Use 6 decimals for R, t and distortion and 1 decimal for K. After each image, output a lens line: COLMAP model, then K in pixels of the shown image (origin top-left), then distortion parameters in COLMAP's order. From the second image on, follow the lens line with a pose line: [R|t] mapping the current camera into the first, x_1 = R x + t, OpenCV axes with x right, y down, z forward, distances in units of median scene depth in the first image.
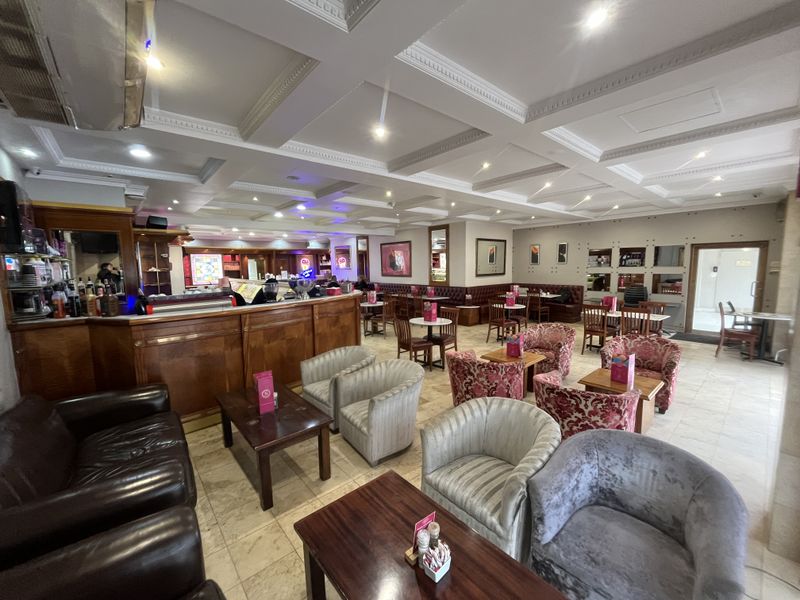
lens RADIAL K [[324.4, 0, 397.0], [0, 324.4, 299.2], [0, 0, 1]] dist [-0.002592, -0.000191]
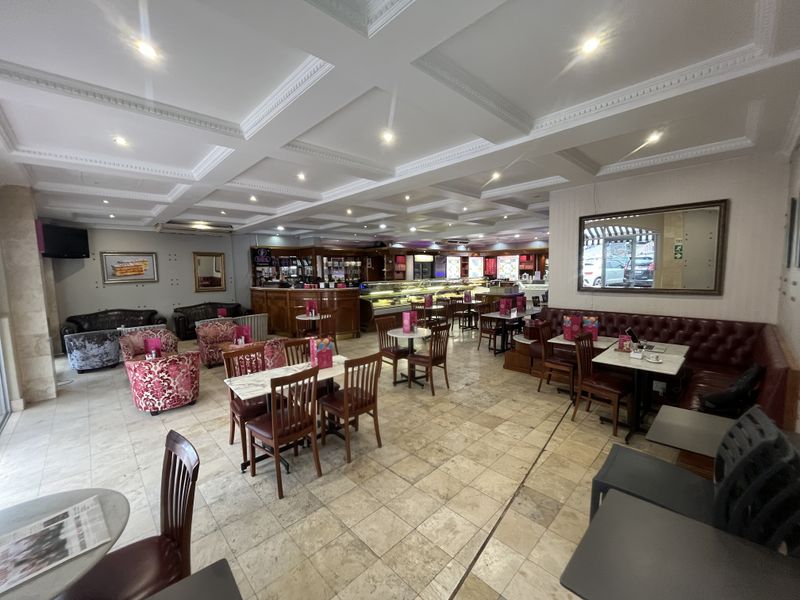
lens RADIAL K [[324.4, 0, 397.0], [0, 324.4, 299.2], [0, 0, 1]] dist [-0.002592, -0.000191]
pose [[0.060546, 0.105672, -0.992556, 0.593585], [-0.086961, 0.991158, 0.100218, -0.065864], [0.994370, 0.080246, 0.069200, 0.539468]]
